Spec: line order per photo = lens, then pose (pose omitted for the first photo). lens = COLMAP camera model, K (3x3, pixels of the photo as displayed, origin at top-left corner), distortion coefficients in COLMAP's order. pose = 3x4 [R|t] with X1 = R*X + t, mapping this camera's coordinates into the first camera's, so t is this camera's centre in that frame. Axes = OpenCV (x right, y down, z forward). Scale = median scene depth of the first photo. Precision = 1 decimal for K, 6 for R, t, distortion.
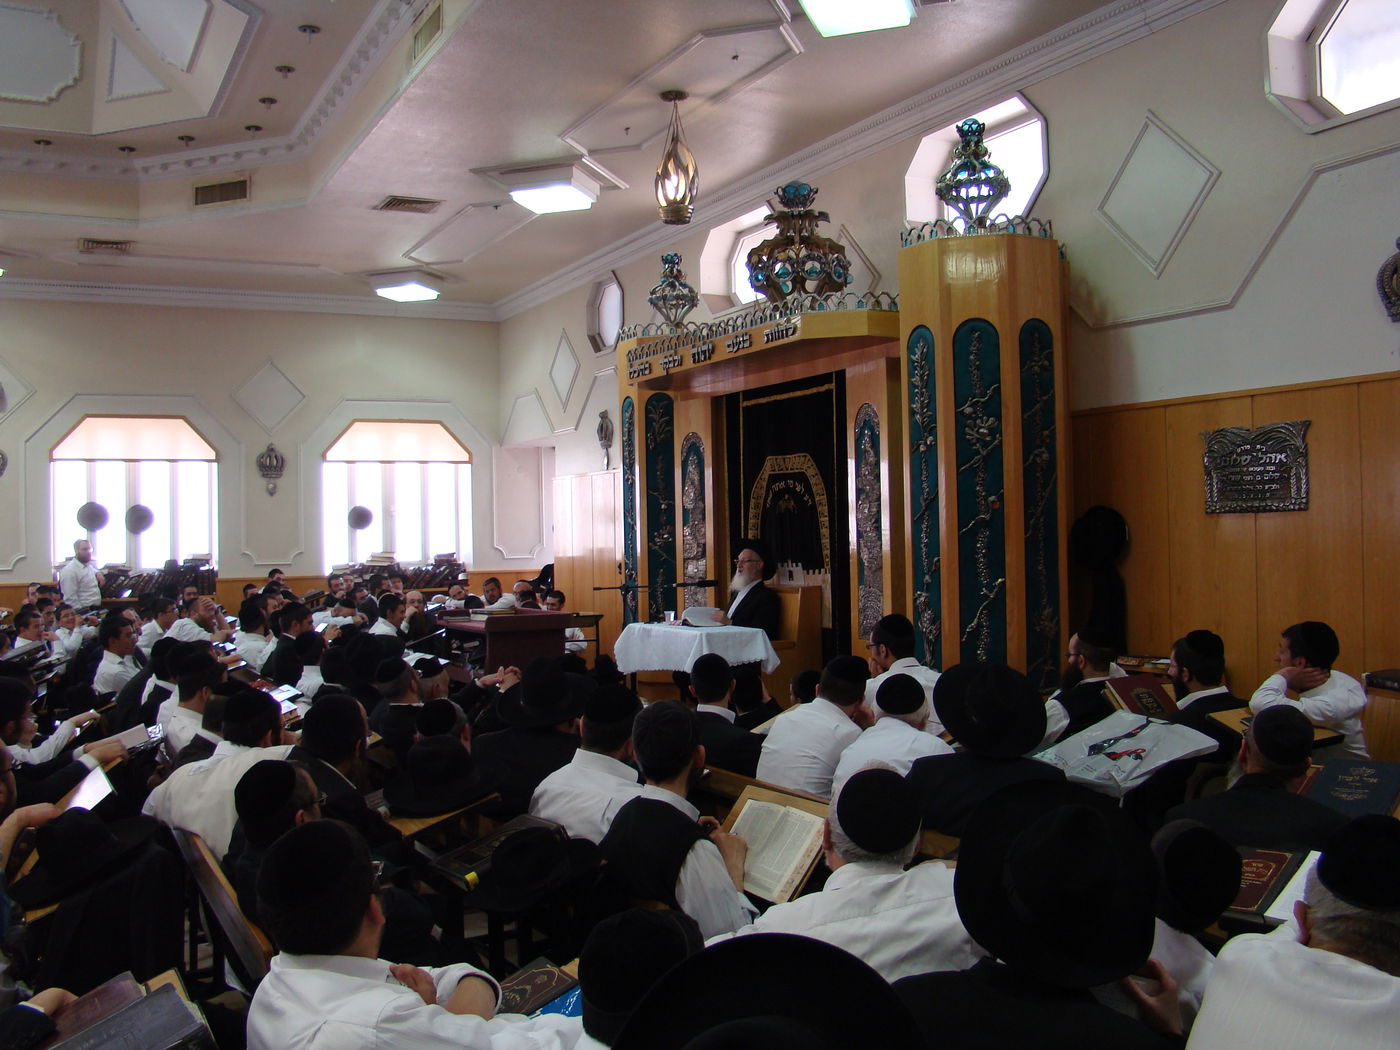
lens RADIAL K [[1384.0, 0, 696.5], [0, 1384.0, 528.0], [0, 0, 1]] dist [-0.046981, 0.000000]
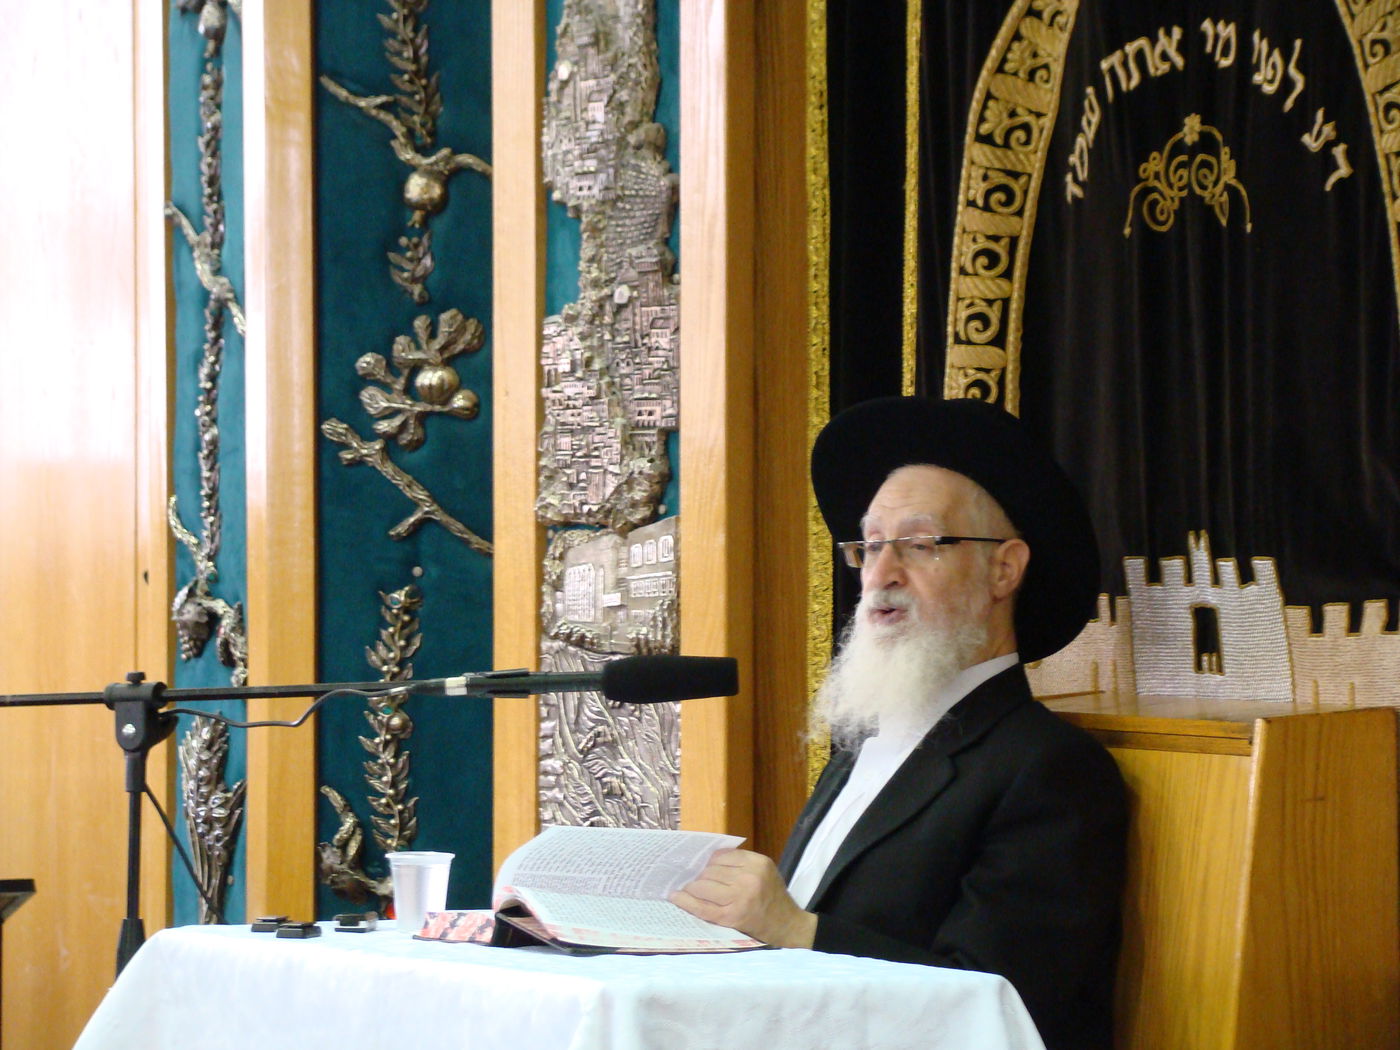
lens RADIAL K [[2593.4, 0, 689.5], [0, 2593.4, 560.9], [0, 0, 1]] dist [0.233176, 0.000000]
pose [[0.999290, 0.016218, 0.034020, -0.001947], [-0.012908, 0.995361, -0.095344, 0.055037], [-0.035409, 0.094837, 0.994863, 0.700385]]
